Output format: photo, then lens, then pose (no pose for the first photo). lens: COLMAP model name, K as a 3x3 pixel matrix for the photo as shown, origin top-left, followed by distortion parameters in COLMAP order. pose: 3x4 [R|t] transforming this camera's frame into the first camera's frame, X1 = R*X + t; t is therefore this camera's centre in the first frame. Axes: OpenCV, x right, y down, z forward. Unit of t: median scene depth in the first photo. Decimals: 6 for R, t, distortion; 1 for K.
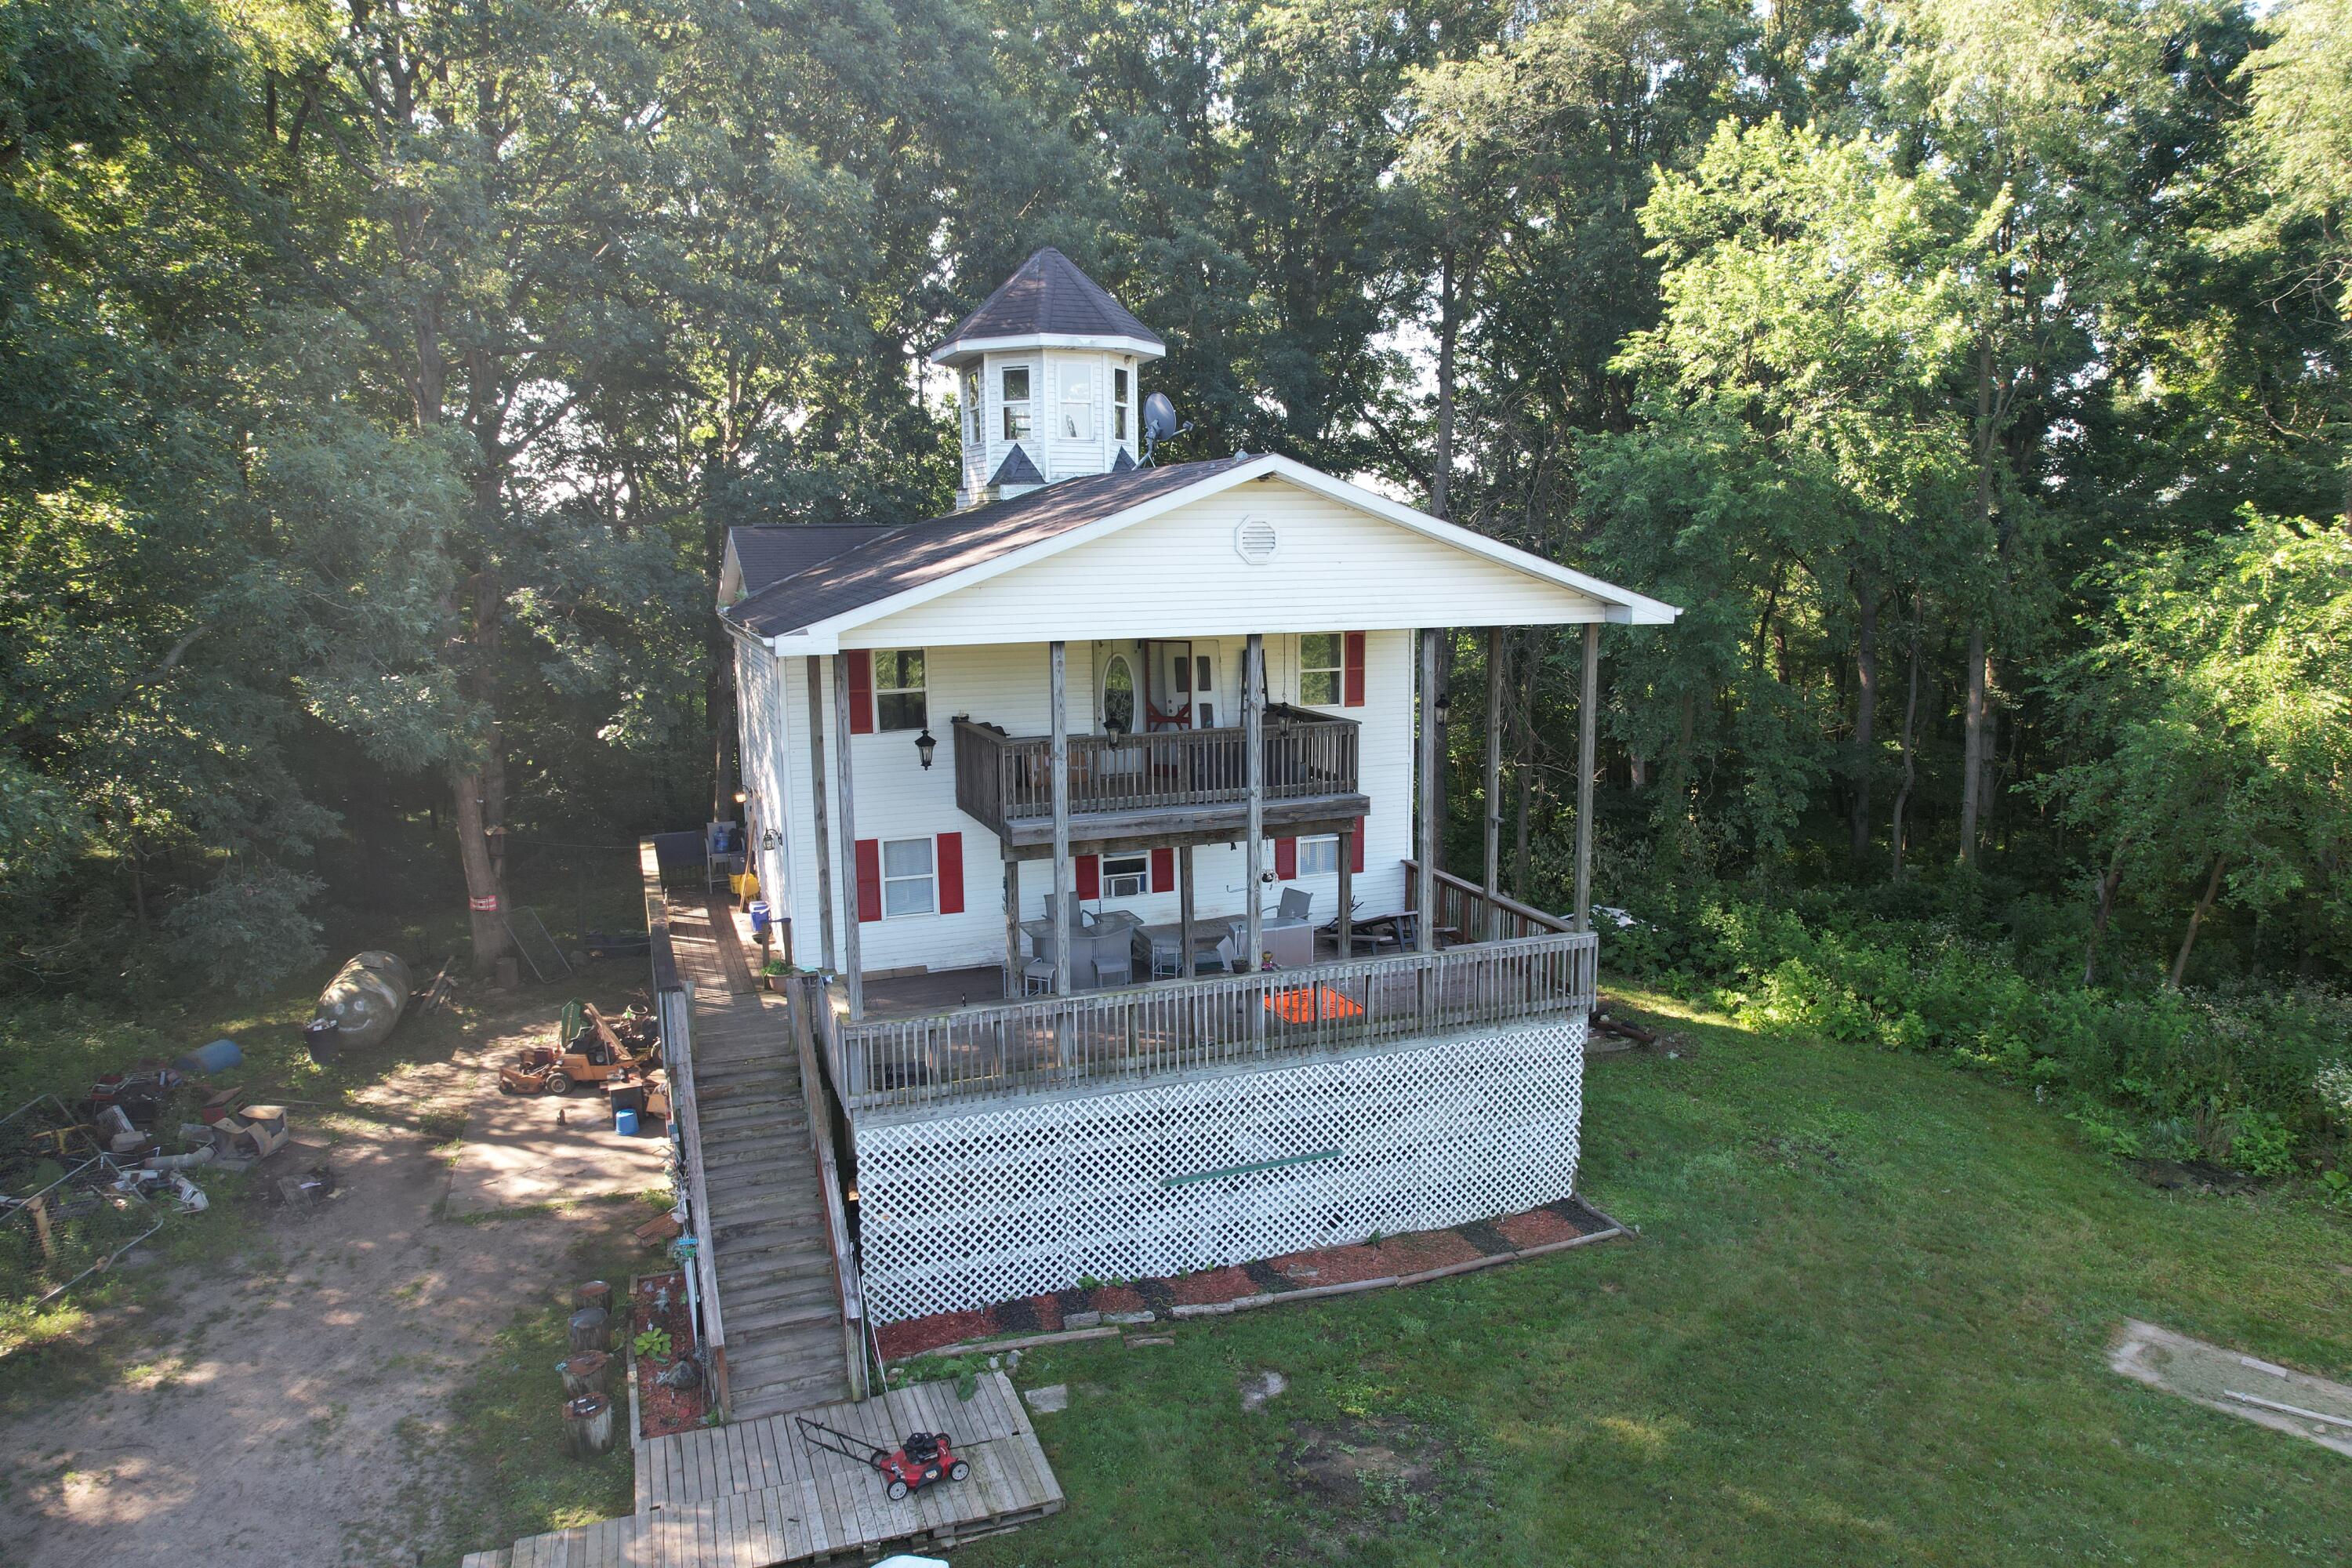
lens RADIAL K [[1505.5, 0, 1184.4], [0, 1505.5, 785.7], [0, 0, 1]] dist [-0.073774, 0.064137]
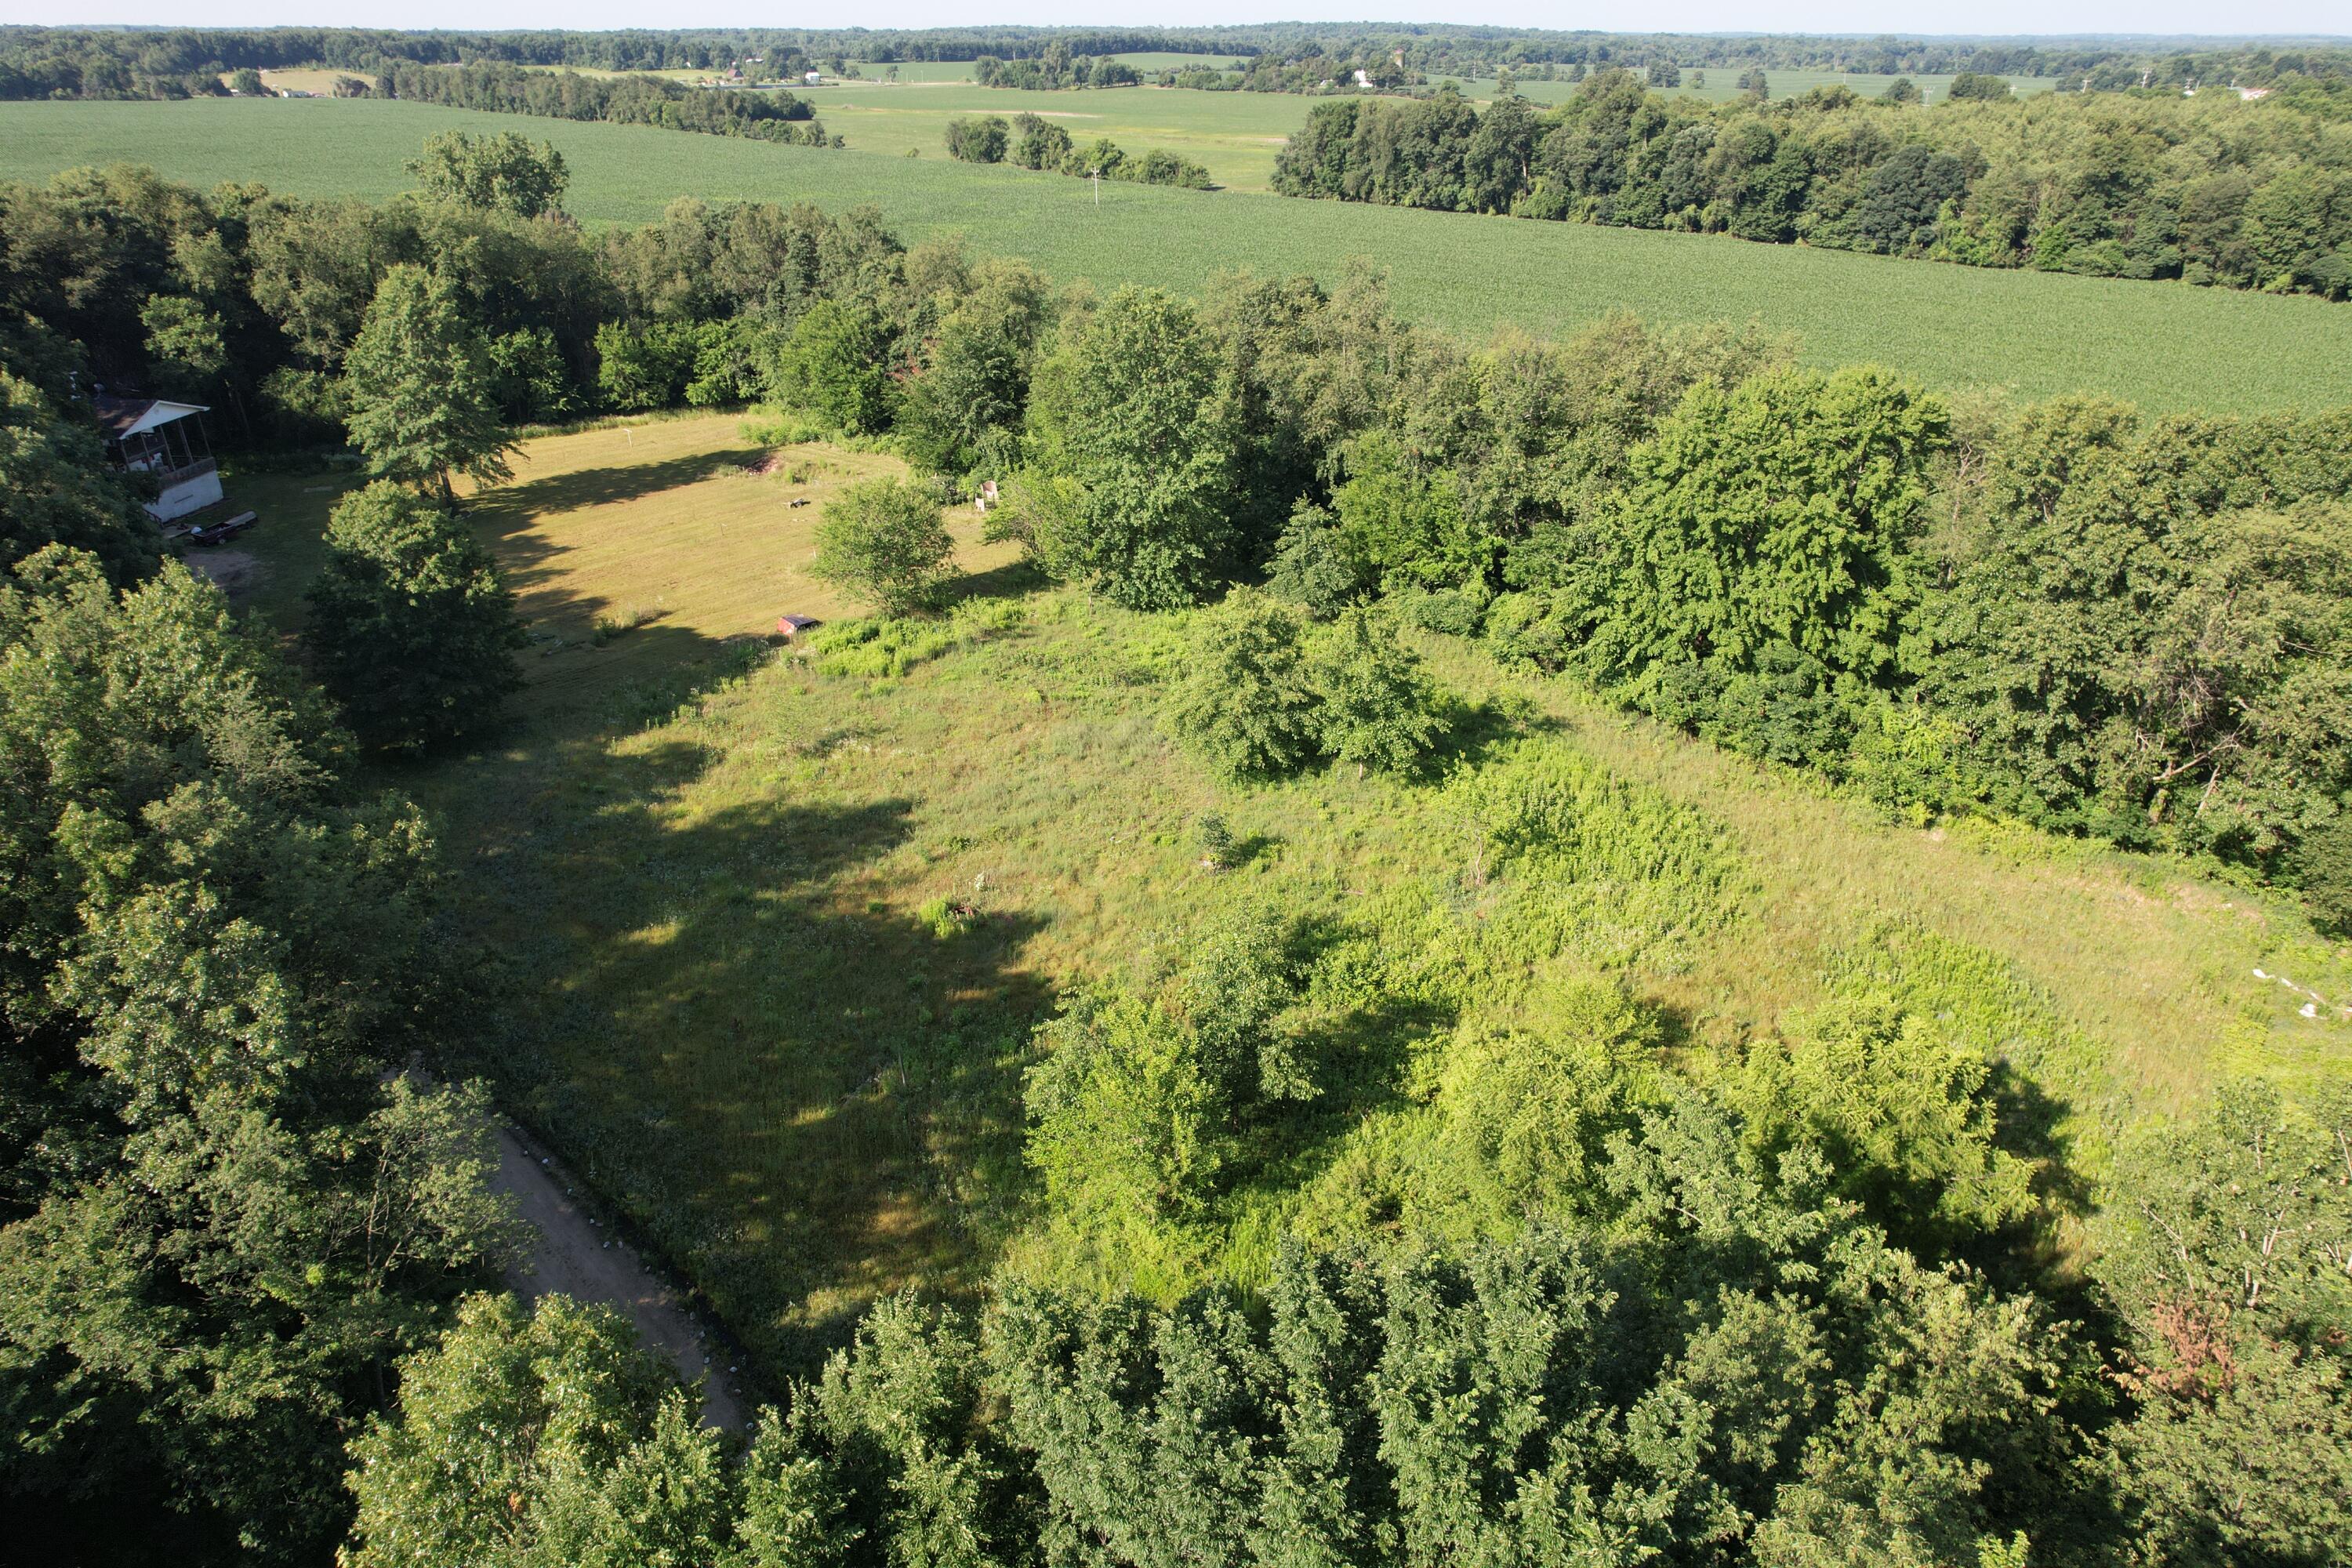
lens RADIAL K [[1505.5, 0, 1184.7], [0, 1505.5, 775.5], [0, 0, 1]] dist [-0.073774, 0.064137]
pose [[0.428064, -0.397945, 0.811419, -3.782082], [0.145932, 0.916491, 0.372489, -0.416254], [-0.891888, -0.041037, 0.450390, -5.913301]]
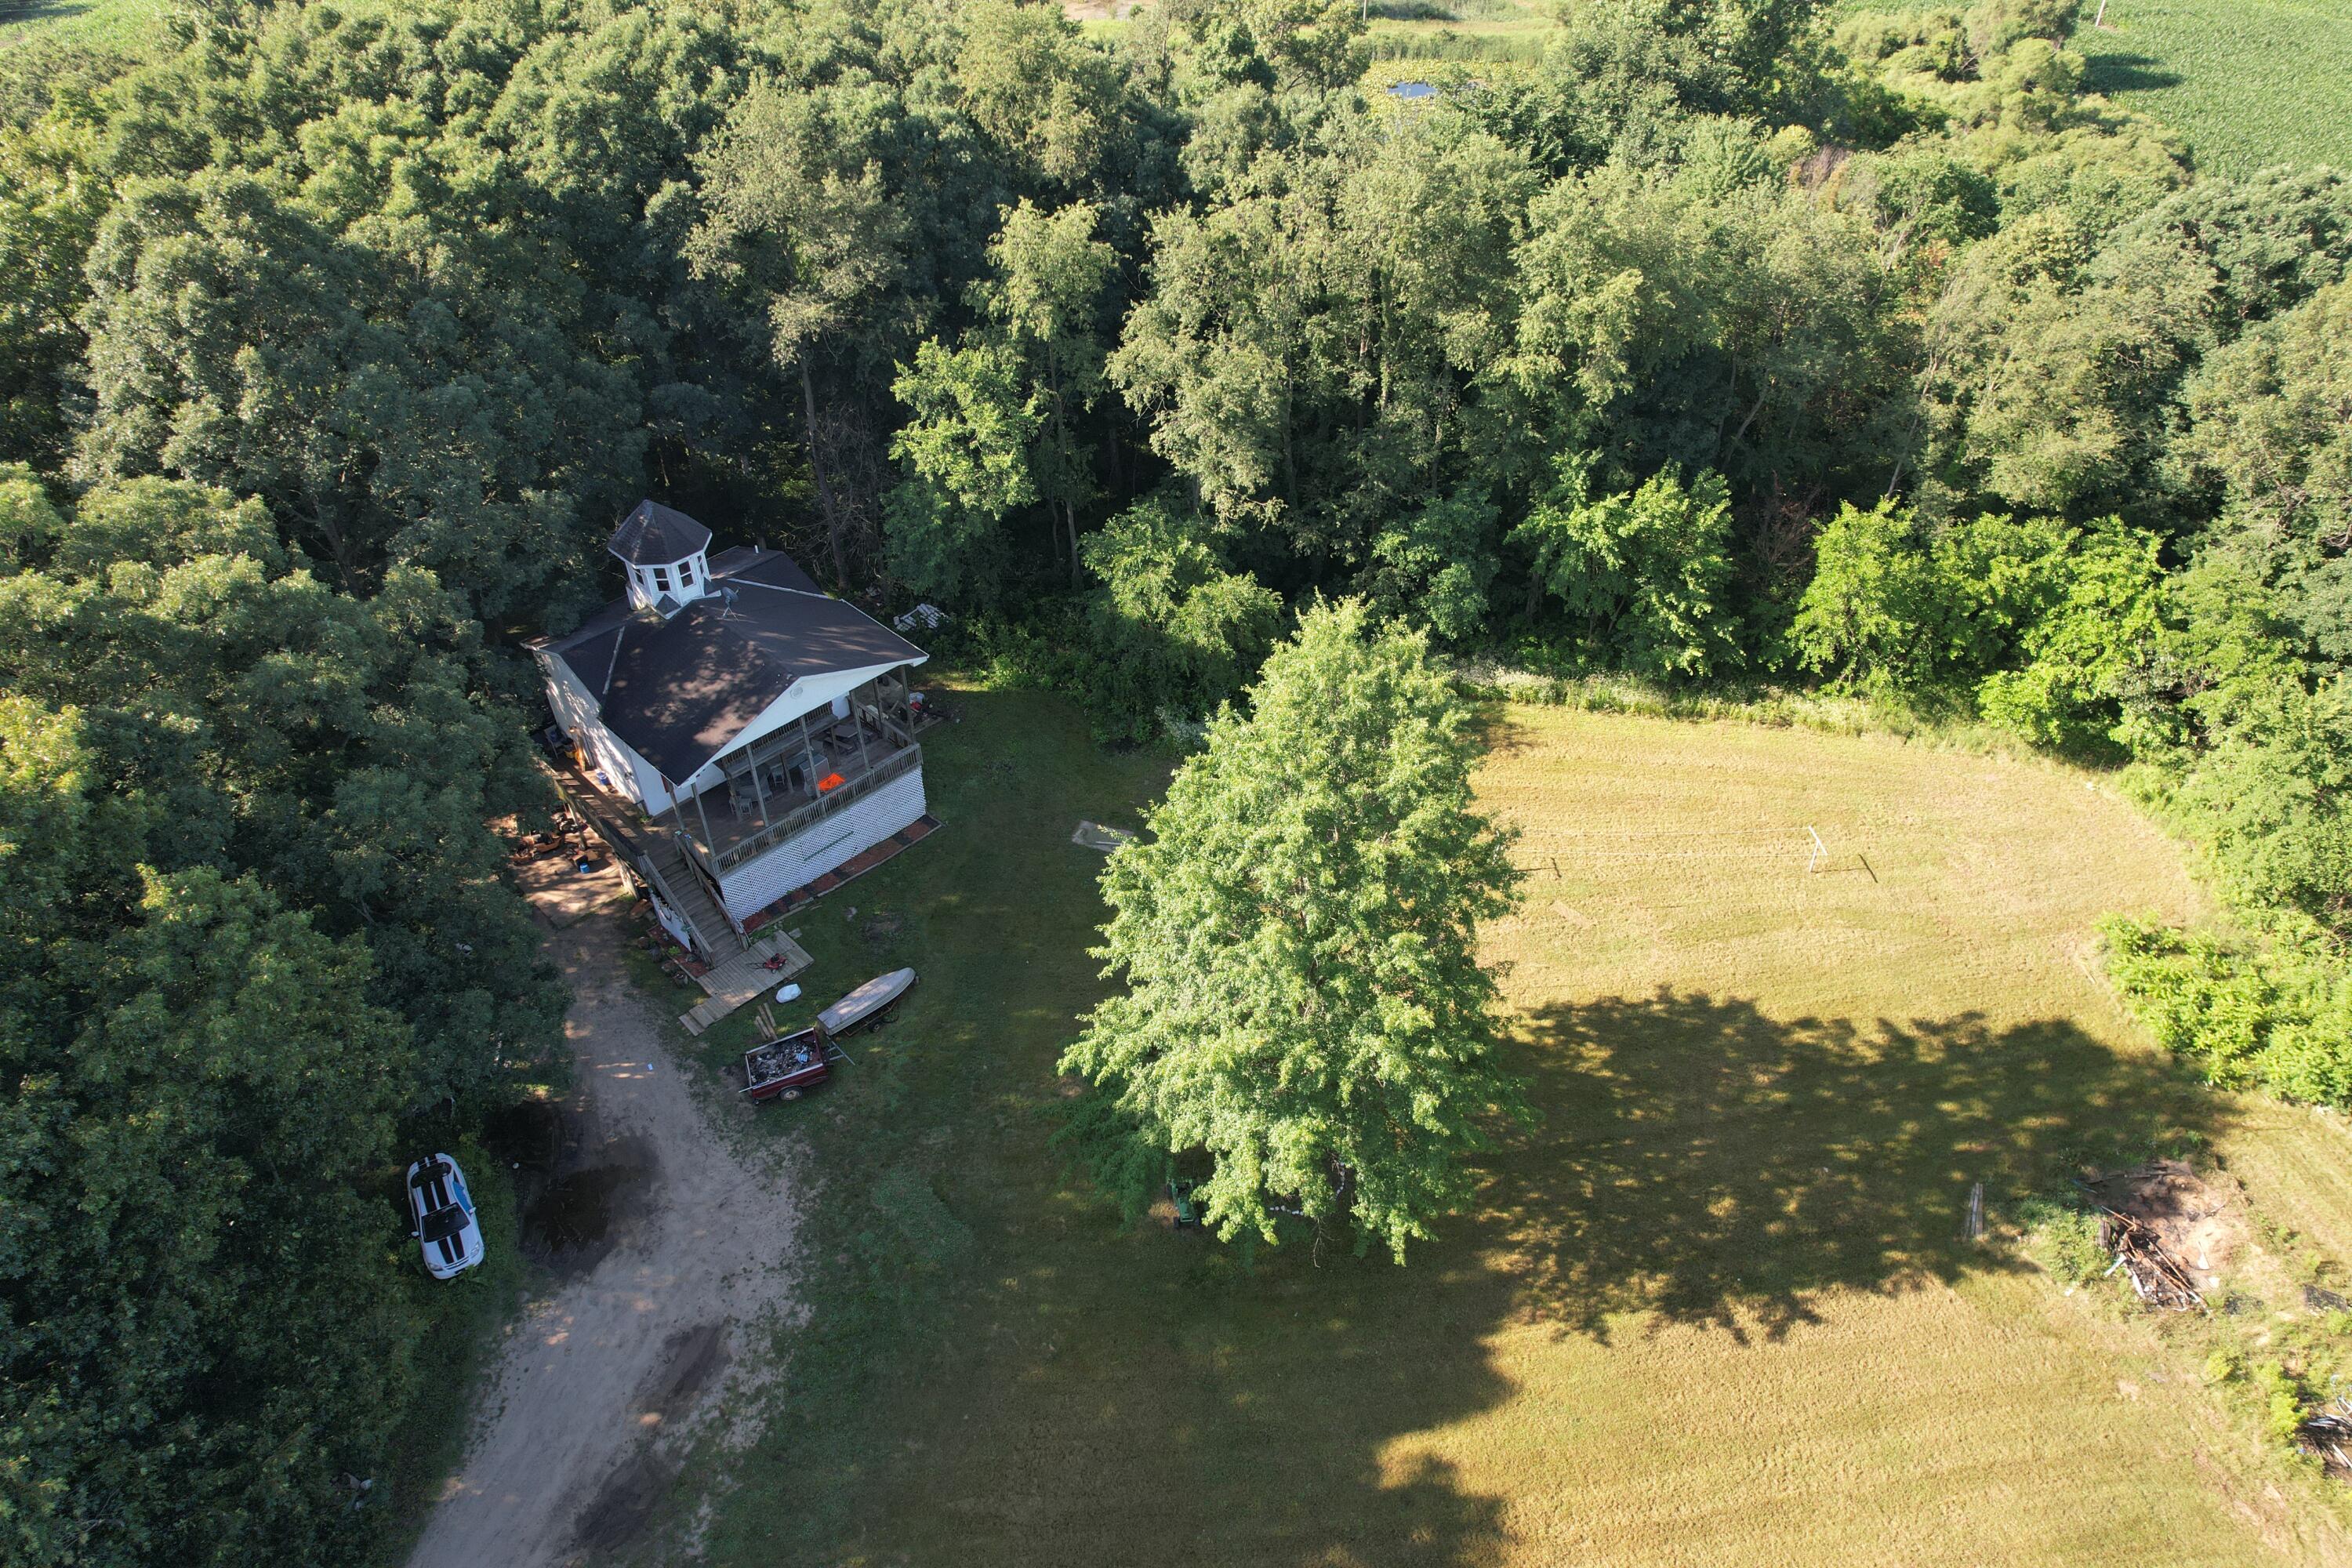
lens RADIAL K [[1505.5, 0, 1185.8], [0, 1505.5, 789.1], [0, 0, 1]] dist [-0.073774, 0.064137]
pose [[0.910984, -0.264066, 0.316824, -0.229014], [0.071208, 0.857331, 0.509817, -1.349245], [-0.406248, -0.441875, 0.799818, -1.732808]]
